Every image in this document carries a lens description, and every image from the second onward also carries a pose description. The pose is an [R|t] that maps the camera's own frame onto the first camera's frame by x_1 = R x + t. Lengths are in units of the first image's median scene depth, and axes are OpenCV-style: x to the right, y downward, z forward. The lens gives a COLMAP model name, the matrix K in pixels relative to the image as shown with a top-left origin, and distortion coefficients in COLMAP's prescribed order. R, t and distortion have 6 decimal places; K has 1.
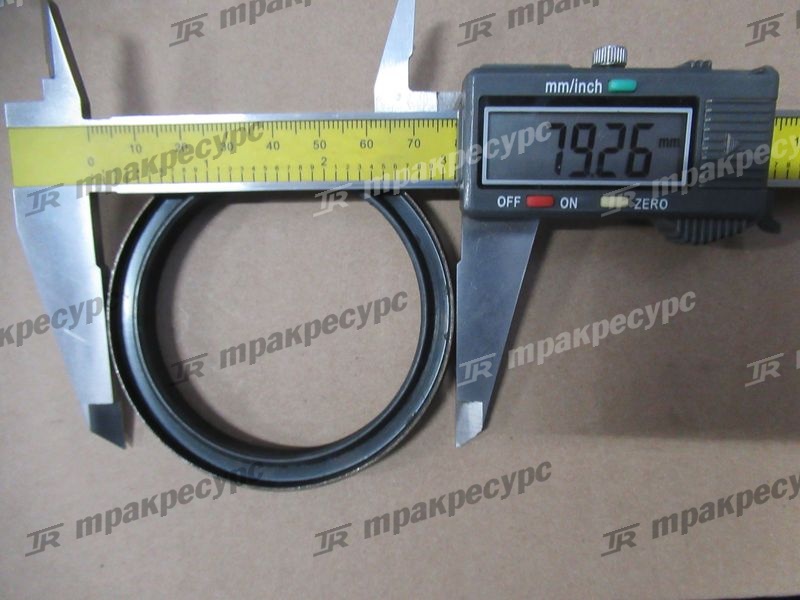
lens RADIAL K [[732.7, 0, 401.7], [0, 732.7, 307.0], [0, 0, 1]] dist [0.020276, 0.000000]
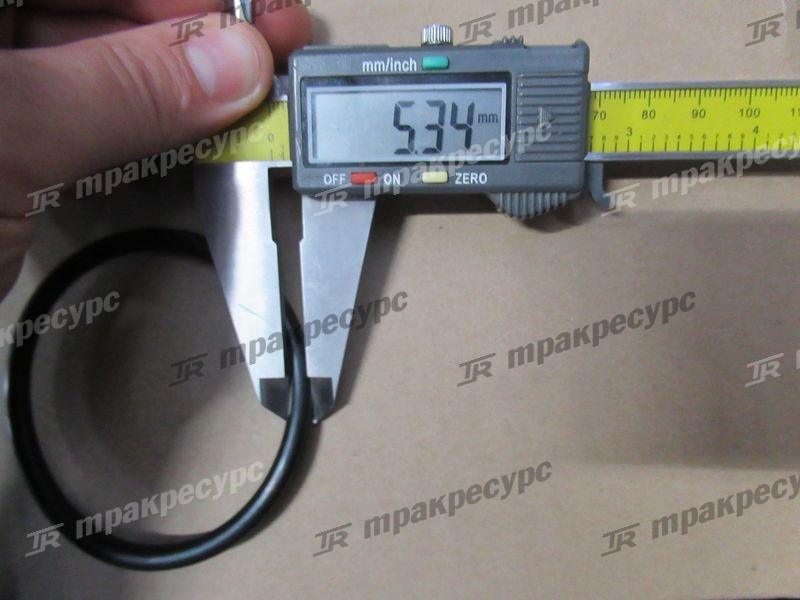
lens RADIAL K [[732.7, 0, 387.4], [0, 732.7, 296.3], [0, 0, 1]] dist [0.020276, 0.000000]
pose [[0.998757, -0.017370, -0.046717, 0.269518], [0.017735, 0.999815, 0.007393, 0.014137], [0.046580, -0.008212, 0.998881, -0.025002]]
